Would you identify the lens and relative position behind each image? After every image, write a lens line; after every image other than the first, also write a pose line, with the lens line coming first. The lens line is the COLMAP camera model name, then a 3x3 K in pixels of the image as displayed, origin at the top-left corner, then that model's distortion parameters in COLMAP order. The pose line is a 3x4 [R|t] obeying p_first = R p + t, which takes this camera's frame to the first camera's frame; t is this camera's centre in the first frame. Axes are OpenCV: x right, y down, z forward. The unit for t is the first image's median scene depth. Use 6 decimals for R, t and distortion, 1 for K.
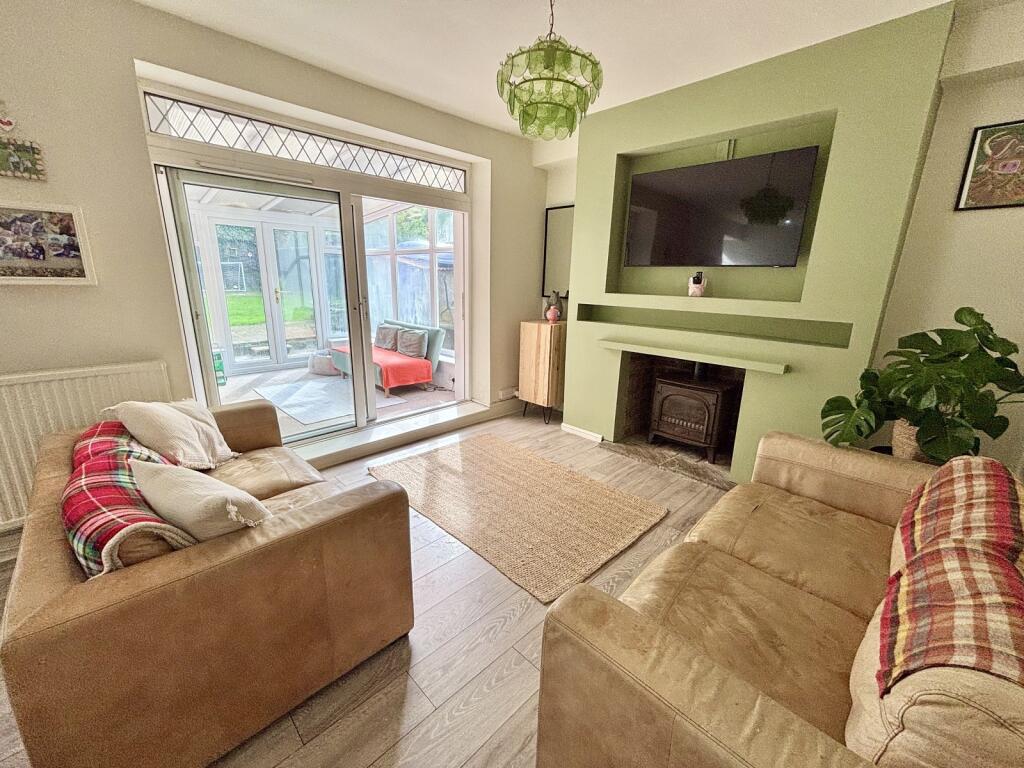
lens RADIAL K [[404.2, 0, 512.0], [0, 404.2, 384.0], [0, 0, 1]] dist [-0.000106, -0.000285]
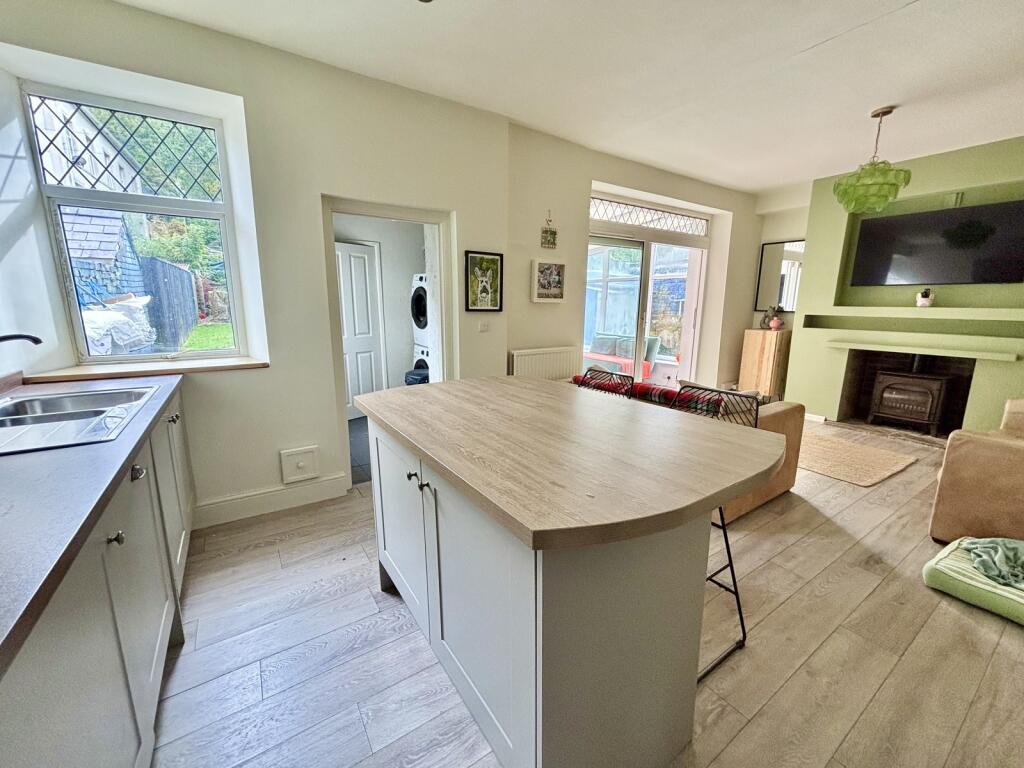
lens RADIAL K [[409.8, 0, 510.9], [0, 409.8, 383.9], [0, 0, 1]] dist [-0.002013, -0.000007]
pose [[0.981177, 0.022275, -0.191823, -0.560738], [-0.033640, 0.997853, -0.056194, 0.144120], [0.190159, 0.061589, 0.979820, -0.514440]]
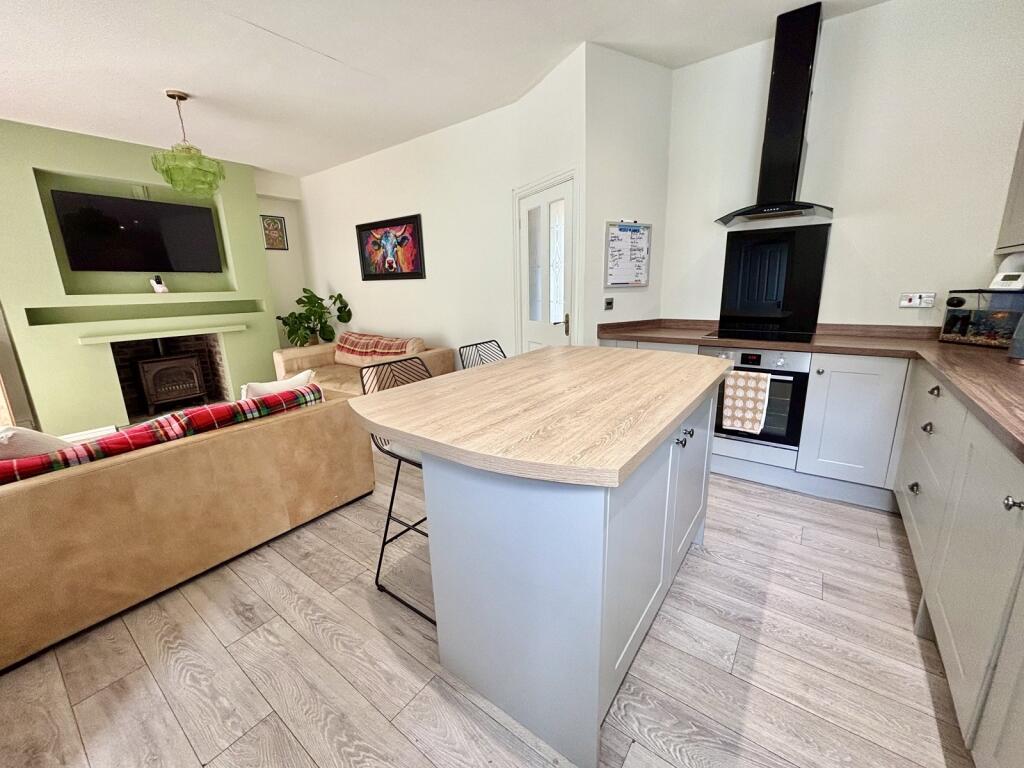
lens RADIAL K [[409.8, 0, 510.9], [0, 409.8, 383.9], [0, 0, 1]] dist [-0.002013, -0.000007]
pose [[-0.154638, -0.245418, 0.957004, -1.075743], [0.268021, 0.921910, 0.279726, 0.004591], [-0.950922, 0.299753, -0.076785, 0.039109]]
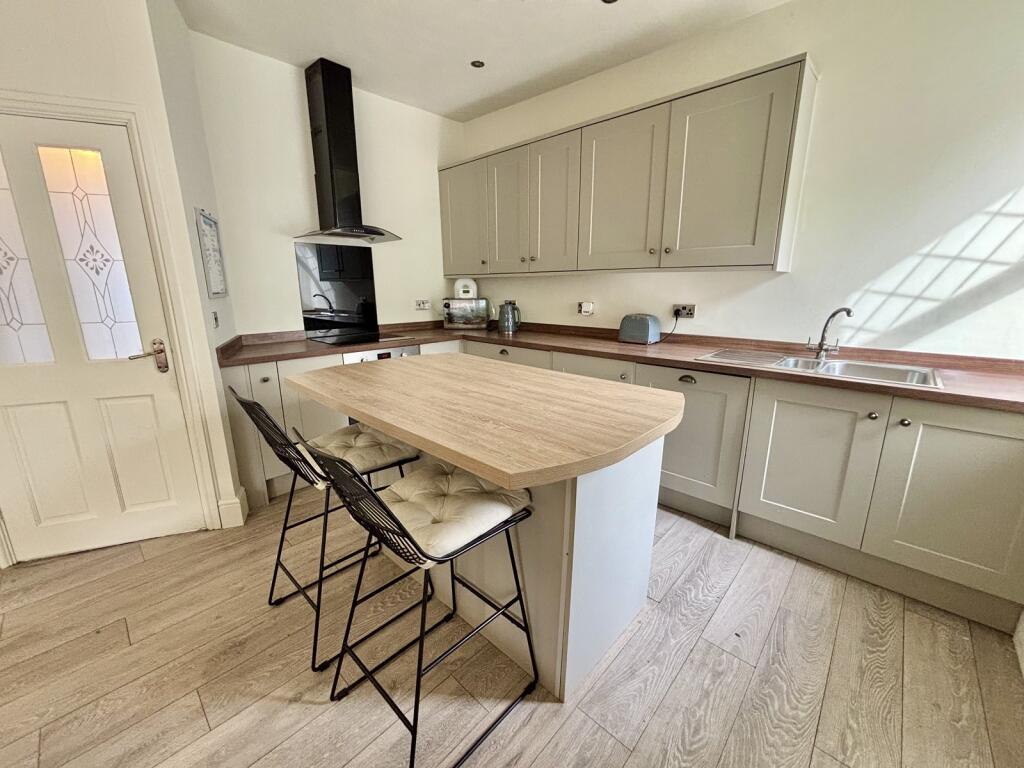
lens RADIAL K [[409.8, 0, 510.9], [0, 409.8, 383.9], [0, 0, 1]] dist [-0.002013, -0.000007]
pose [[-0.999060, -0.007315, -0.042724, -0.652852], [-0.026523, 0.882756, 0.469083, -0.082758], [0.034284, 0.469776, -0.882120, 0.369089]]
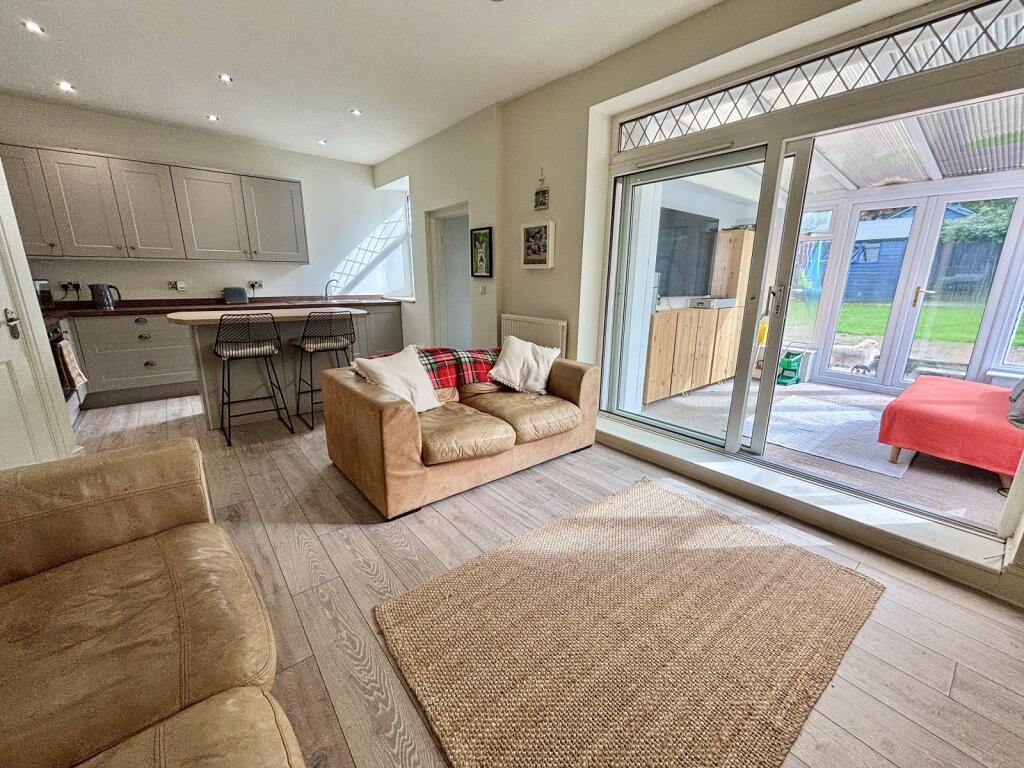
lens RADIAL K [[409.8, 0, 510.9], [0, 409.8, 383.9], [0, 0, 1]] dist [-0.002013, -0.000007]
pose [[-0.091568, 0.229351, -0.969027, 0.432026], [-0.259355, 0.934038, 0.245578, -0.108304], [0.961431, 0.273810, -0.026045, 0.632606]]
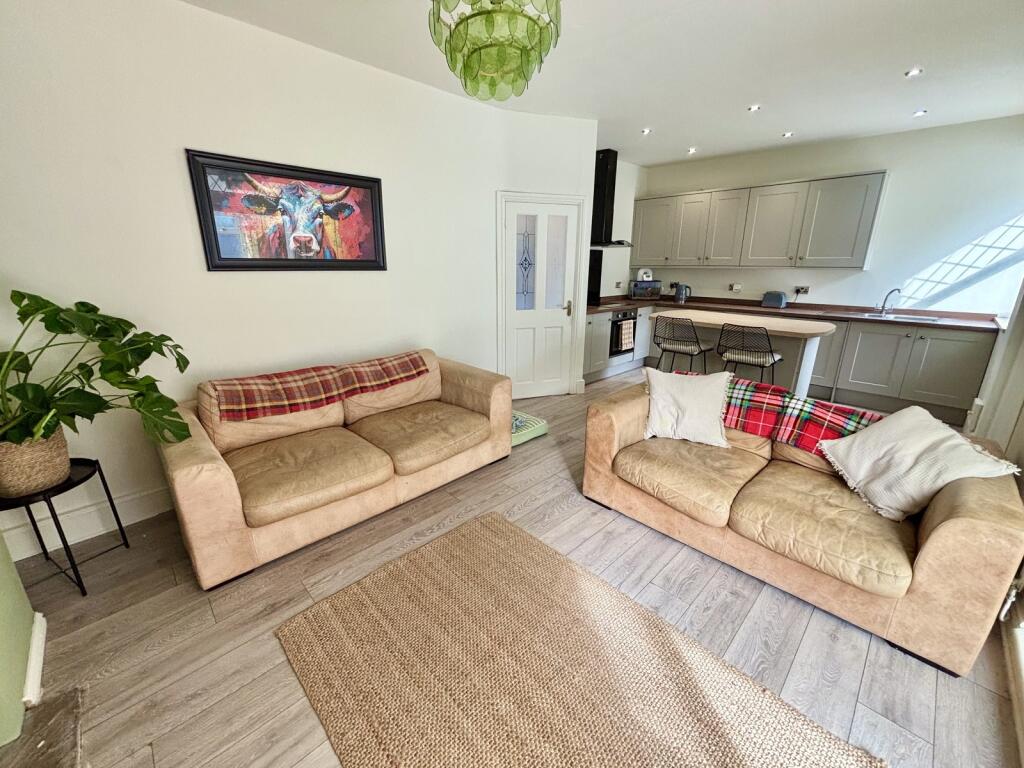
lens RADIAL K [[414.7, 0, 512.0], [0, 414.7, 384.0], [0, 0, 1]] dist [-0.000926, -0.000379]
pose [[-0.999699, -0.024314, -0.003188, 0.018070], [-0.022528, 0.859278, 0.511012, -0.286800], [-0.009685, 0.510930, -0.859568, 1.063924]]
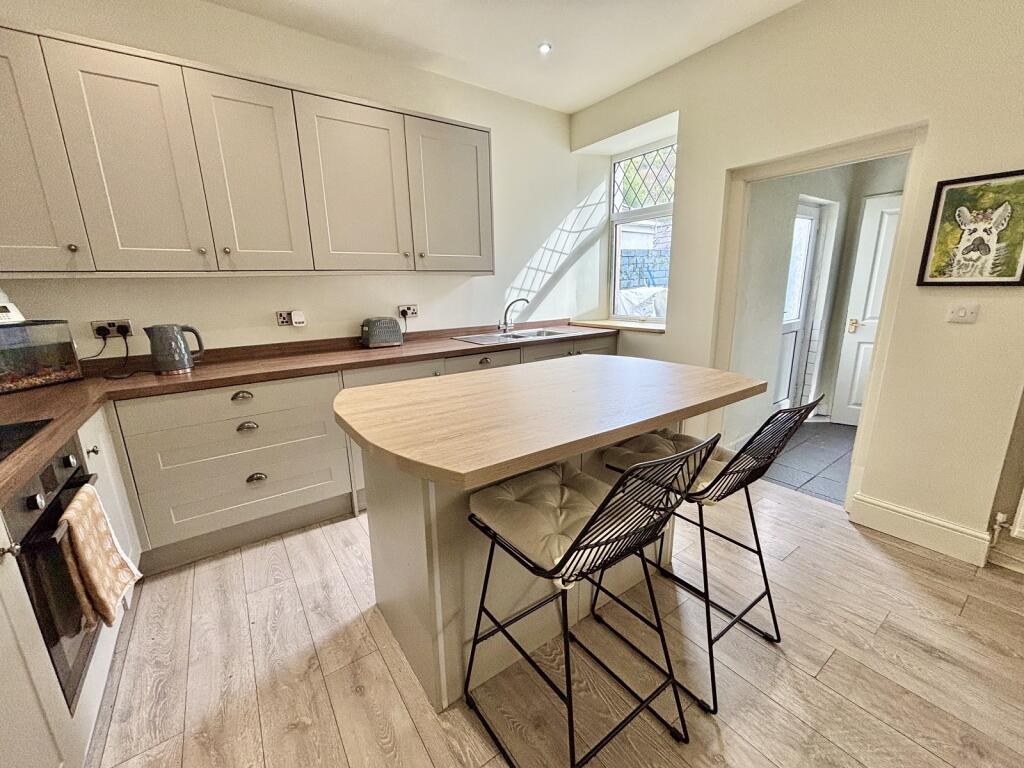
lens RADIAL K [[409.8, 0, 510.9], [0, 409.8, 383.9], [0, 0, 1]] dist [-0.002013, -0.000007]
pose [[-0.159892, 0.212581, -0.963973, -0.168085], [-0.227226, 0.942387, 0.245510, 0.043902], [0.960626, 0.258295, -0.102376, -0.064798]]
